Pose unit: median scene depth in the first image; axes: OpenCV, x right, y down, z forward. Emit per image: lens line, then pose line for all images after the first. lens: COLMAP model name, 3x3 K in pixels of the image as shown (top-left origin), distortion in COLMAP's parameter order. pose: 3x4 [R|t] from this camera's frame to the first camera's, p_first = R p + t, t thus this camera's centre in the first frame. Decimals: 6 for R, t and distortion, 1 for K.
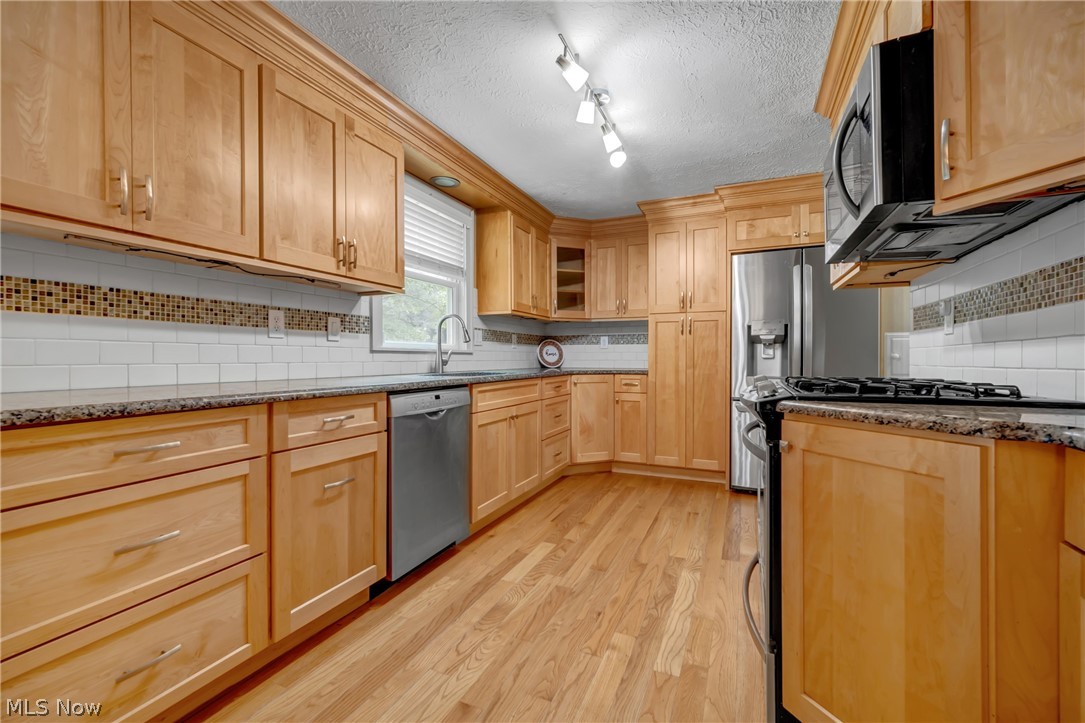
lens RADIAL K [[461.1, 0, 545.0], [0, 461.1, 356.5], [0, 0, 1]] dist [-0.005376, 0.002027]
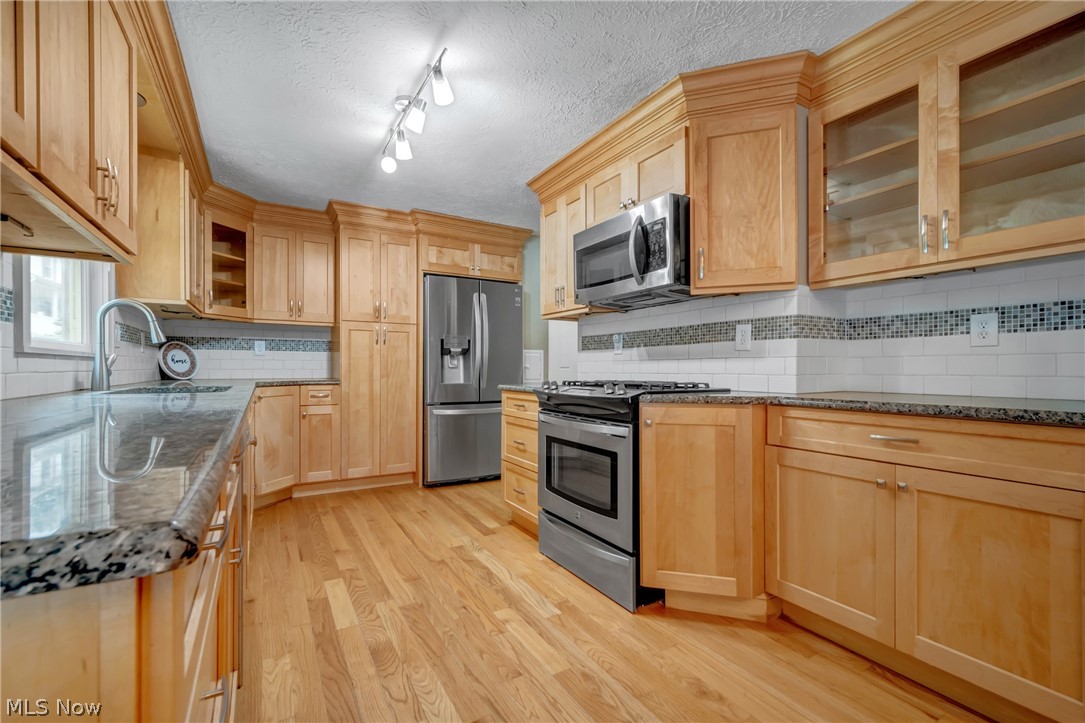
lens RADIAL K [[461.1, 0, 551.6], [0, 461.1, 364.6], [0, 0, 1]] dist [-0.005376, 0.002027]
pose [[0.573460, 0.008467, 0.819190, -0.460225], [-0.006576, 0.999962, -0.005732, 0.000866], [-0.819207, -0.002100, 0.573494, 0.160495]]
